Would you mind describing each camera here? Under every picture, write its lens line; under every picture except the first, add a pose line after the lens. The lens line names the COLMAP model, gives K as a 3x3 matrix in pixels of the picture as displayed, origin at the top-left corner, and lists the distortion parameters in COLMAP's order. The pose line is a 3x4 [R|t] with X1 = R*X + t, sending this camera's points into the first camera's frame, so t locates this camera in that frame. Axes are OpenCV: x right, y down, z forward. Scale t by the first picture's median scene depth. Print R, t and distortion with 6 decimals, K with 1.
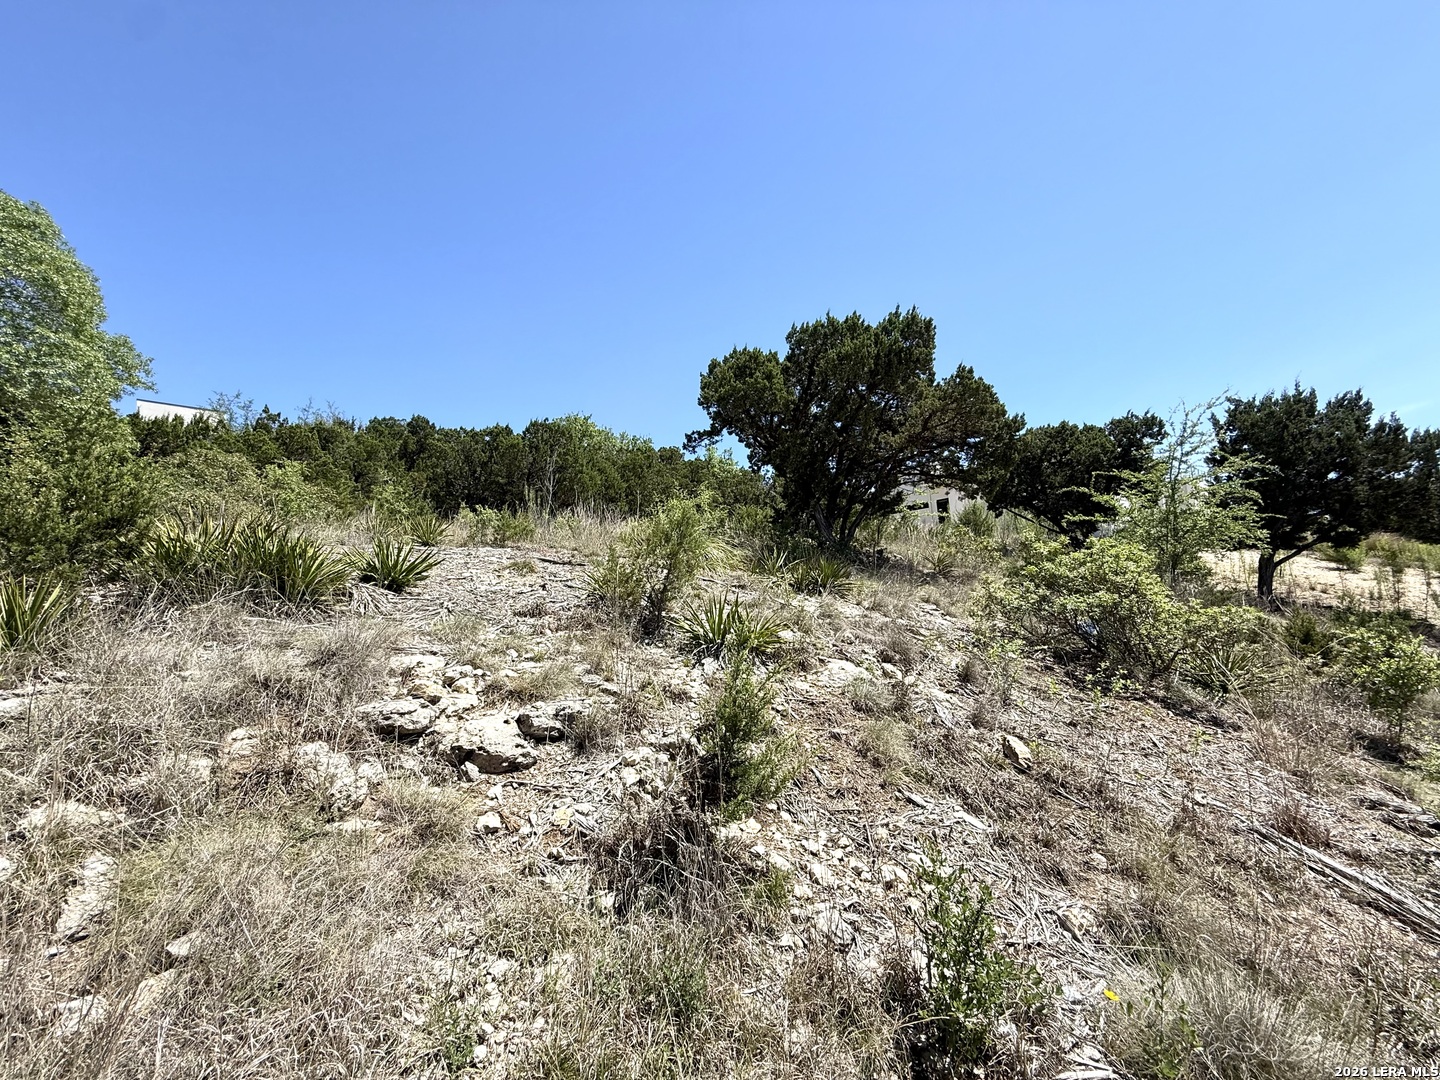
lens RADIAL K [[576.8, 0, 711.6], [0, 576.8, 548.8], [0, 0, 1]] dist [0.001520, -0.000671]
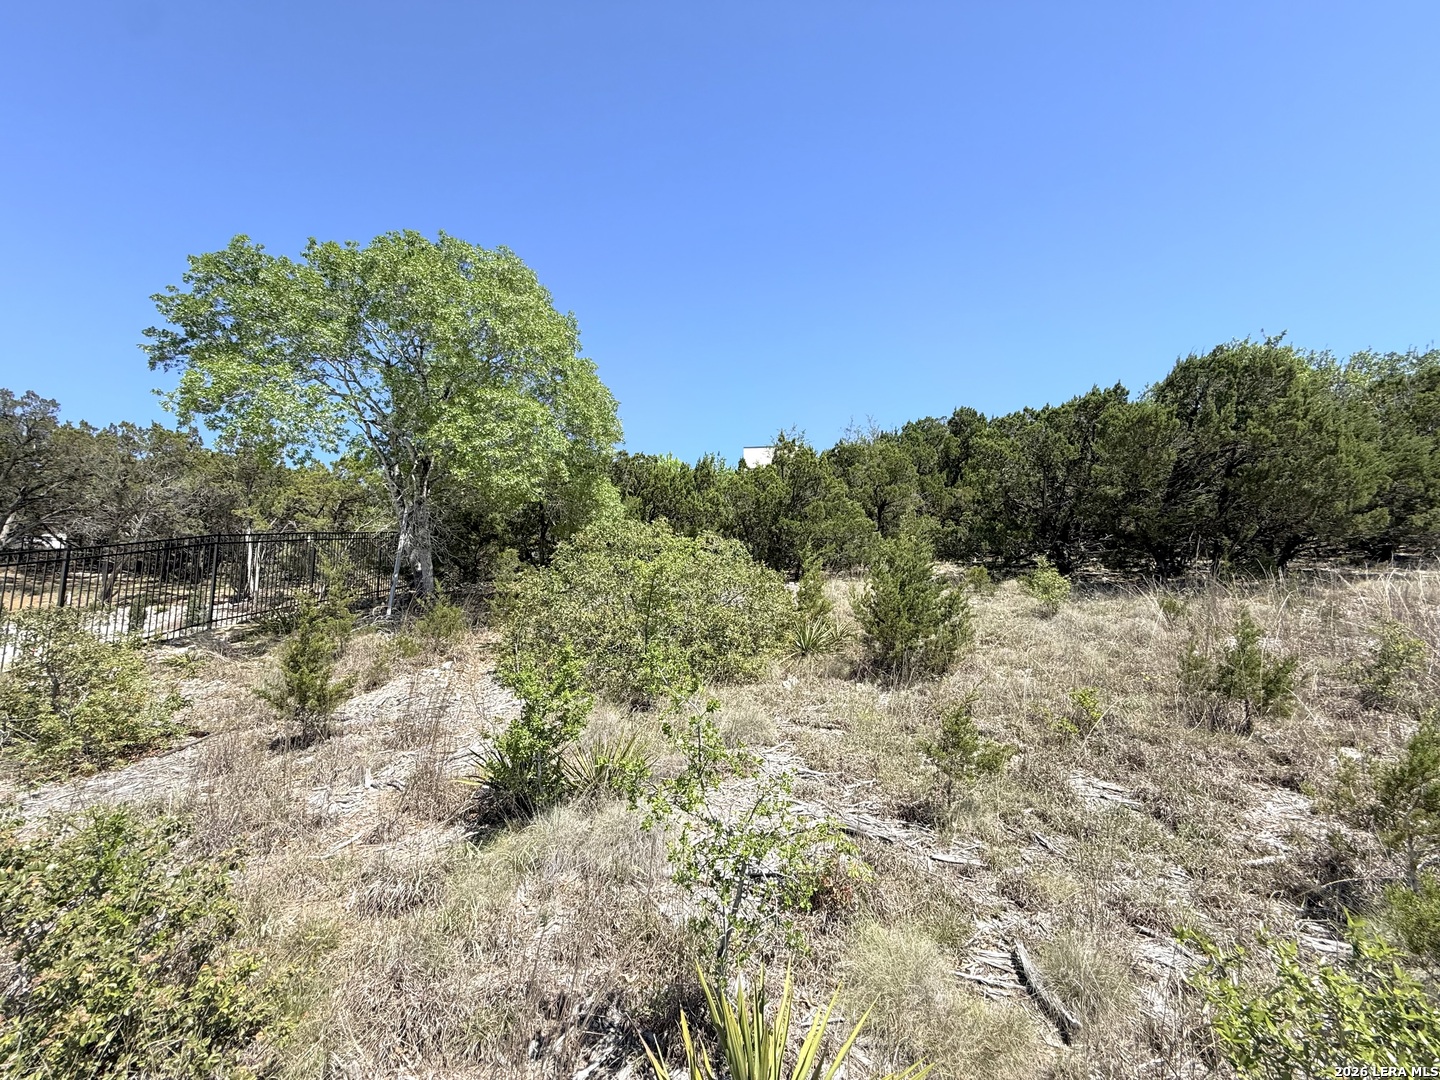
lens RADIAL K [[576.8, 0, 711.1], [0, 576.8, 540.6], [0, 0, 1]] dist [0.001520, -0.000671]
pose [[0.617155, -0.039906, -0.785829, -0.171996], [0.035126, 0.999115, -0.023151, -0.071501], [0.786058, -0.013316, 0.618010, 0.373490]]
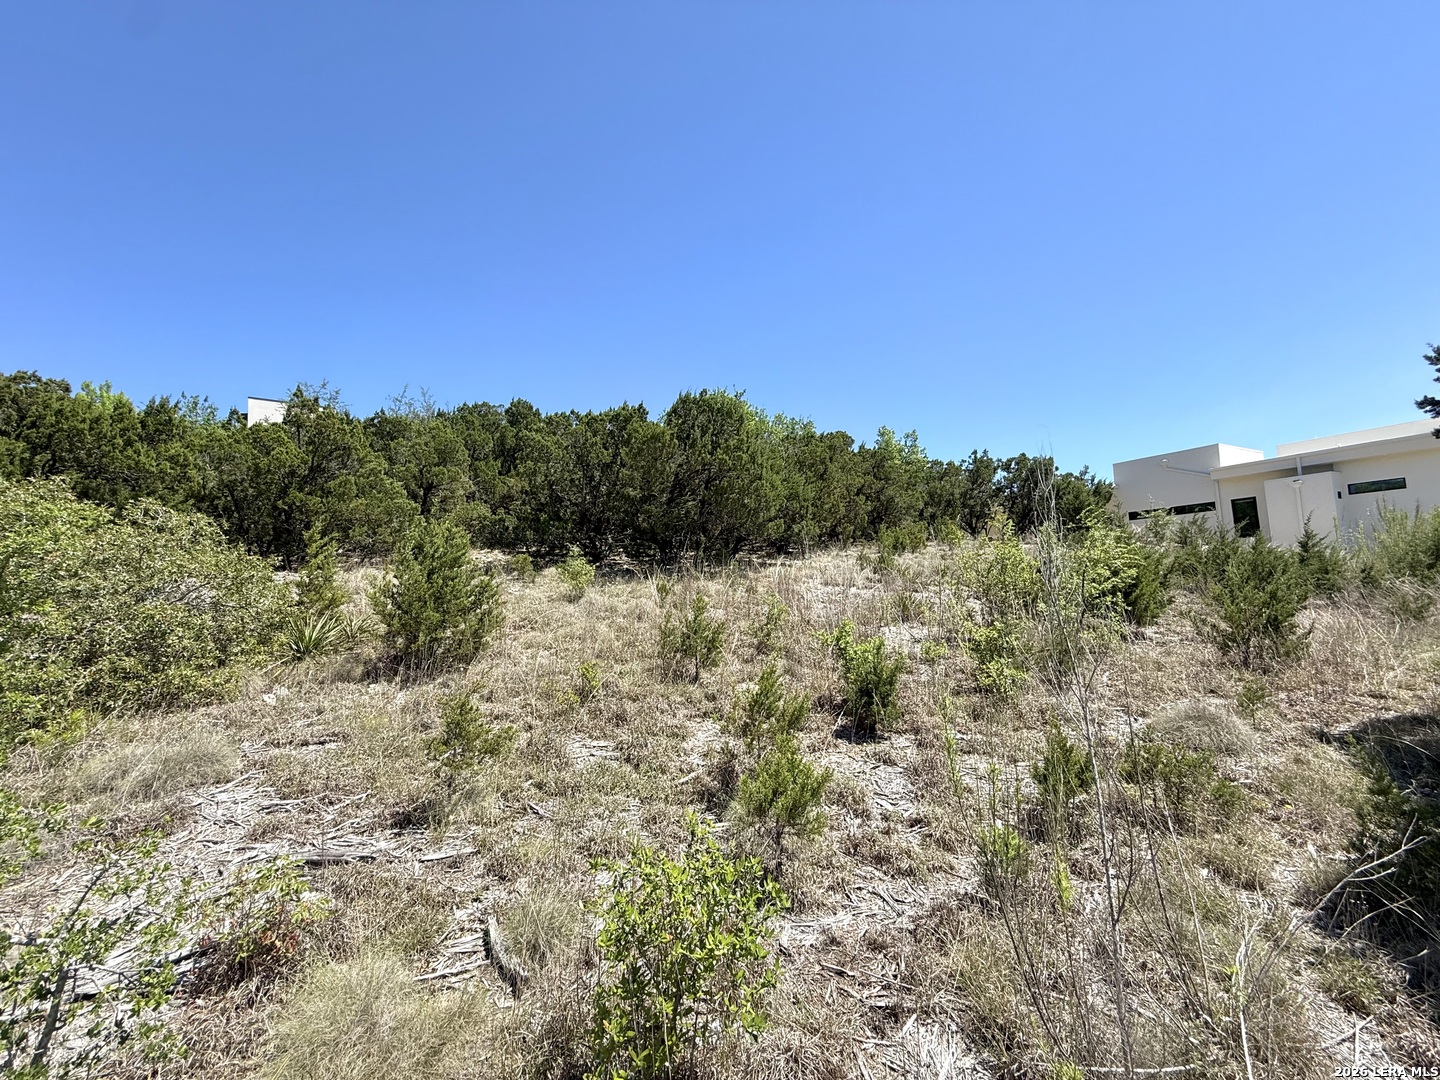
lens RADIAL K [[576.8, 0, 720.4], [0, 576.8, 540.3], [0, 0, 1]] dist [0.001520, -0.000671]
pose [[0.986895, 0.003220, -0.161334, -0.163150], [-0.001614, 0.999948, 0.010083, -0.070852], [0.161358, -0.009691, 0.986848, 0.382321]]
